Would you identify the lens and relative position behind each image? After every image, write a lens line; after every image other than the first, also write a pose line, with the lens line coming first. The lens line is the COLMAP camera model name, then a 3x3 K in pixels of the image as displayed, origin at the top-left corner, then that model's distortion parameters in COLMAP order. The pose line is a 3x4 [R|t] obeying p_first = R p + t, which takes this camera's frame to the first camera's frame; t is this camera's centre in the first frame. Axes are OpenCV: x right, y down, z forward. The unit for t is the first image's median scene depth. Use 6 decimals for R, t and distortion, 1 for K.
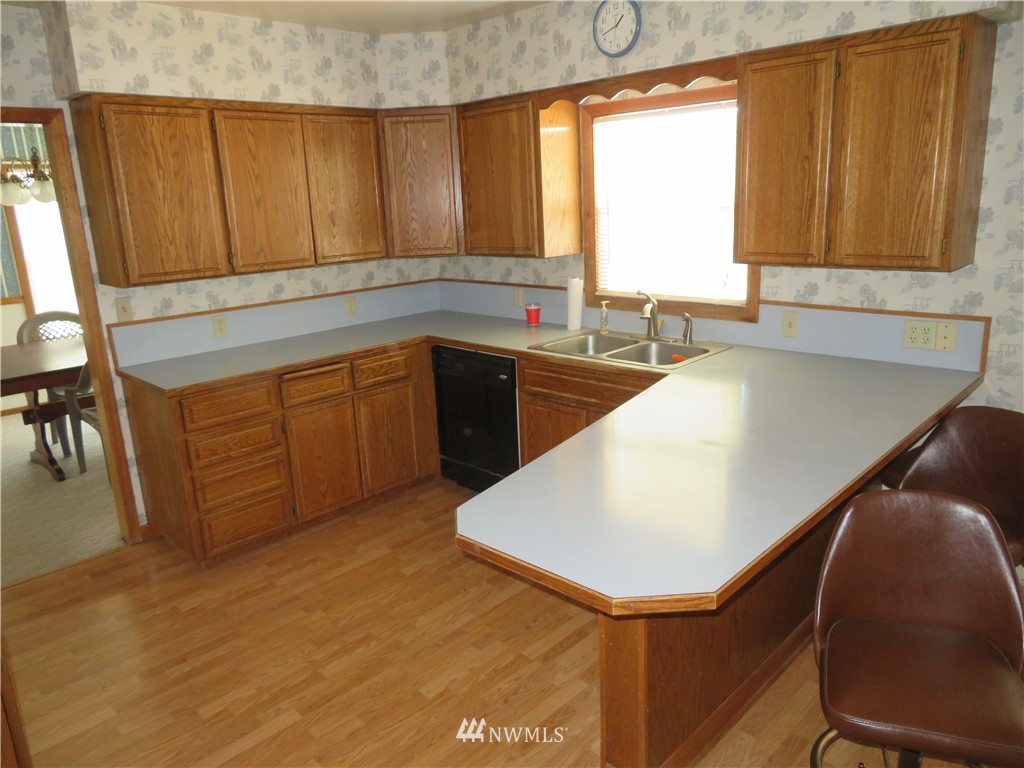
lens RADIAL K [[738.6, 0, 513.4], [0, 738.6, 382.9], [0, 0, 1]] dist [0.011475, 0.002550]
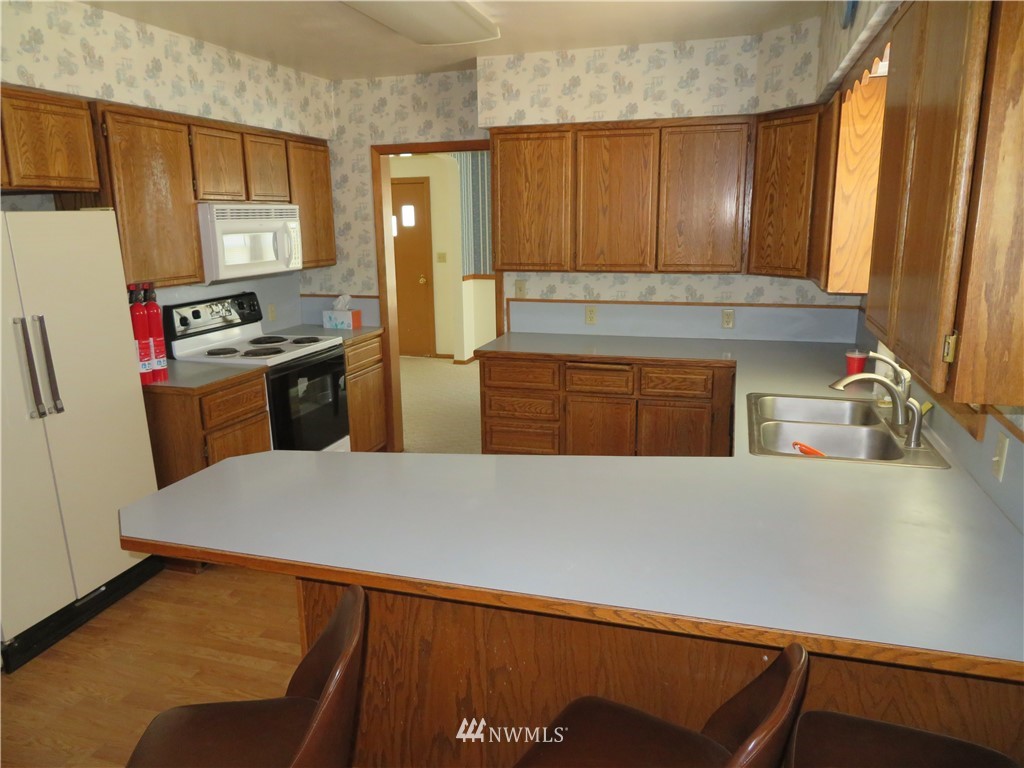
lens RADIAL K [[738.6, 0, 514.7], [0, 738.6, 386.2], [0, 0, 1]] dist [0.011475, 0.002550]
pose [[0.469740, 0.235301, -0.850869, 0.622353], [-0.228325, 0.963412, 0.140372, -0.115146], [0.852767, 0.128337, 0.506278, 0.355089]]
